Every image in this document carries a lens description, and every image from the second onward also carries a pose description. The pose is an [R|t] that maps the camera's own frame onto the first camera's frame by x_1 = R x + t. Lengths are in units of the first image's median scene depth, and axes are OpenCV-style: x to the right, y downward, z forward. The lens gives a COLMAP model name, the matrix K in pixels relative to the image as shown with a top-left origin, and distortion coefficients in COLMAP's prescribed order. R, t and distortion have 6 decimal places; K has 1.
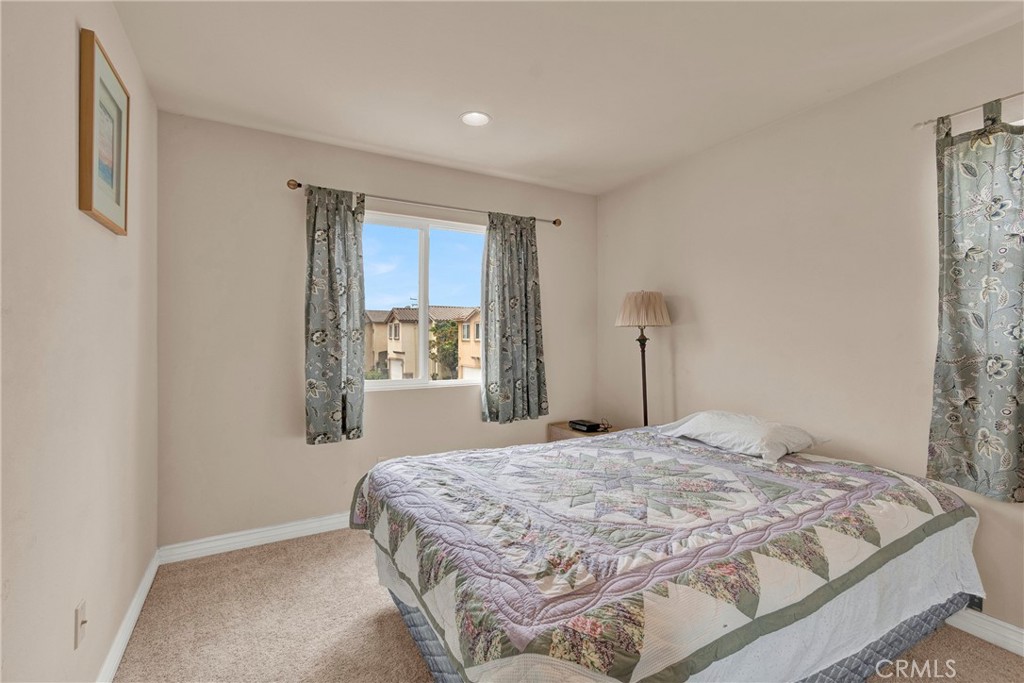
lens RADIAL K [[447.2, 0, 512.4], [0, 447.2, 338.3], [0, 0, 1]] dist [-0.000074, -0.000099]
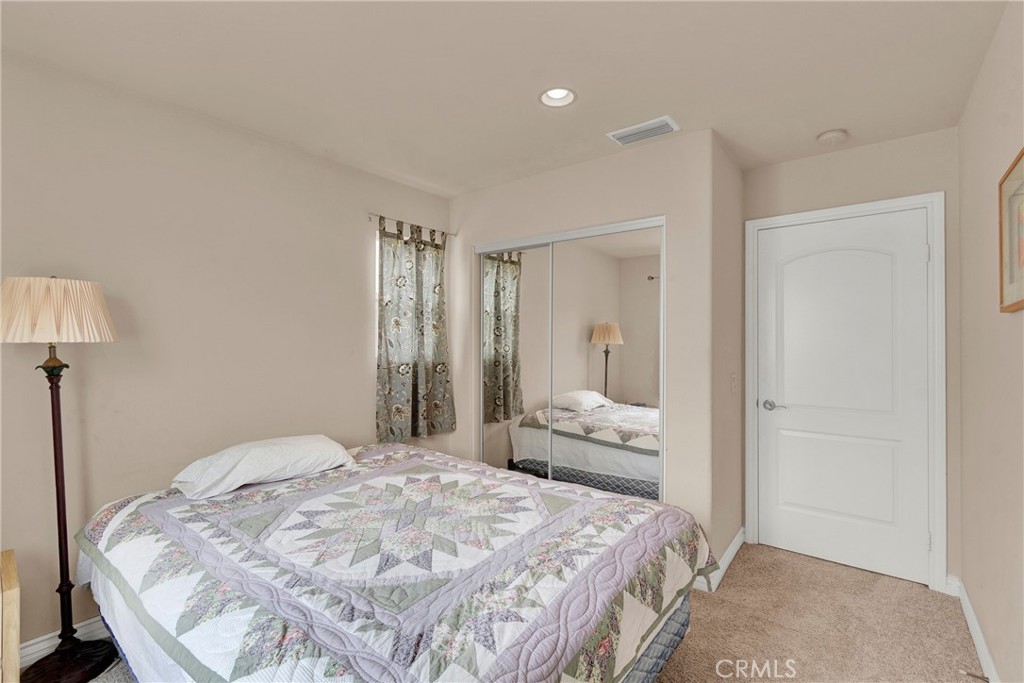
lens RADIAL K [[447.2, 0, 510.1], [0, 447.2, 340.7], [0, 0, 1]] dist [-0.000074, -0.000099]
pose [[-0.358432, 0.003493, 0.933549, -0.721666], [0.004591, 0.999988, -0.001979, -0.043646], [-0.933544, 0.003576, -0.358444, 1.176064]]
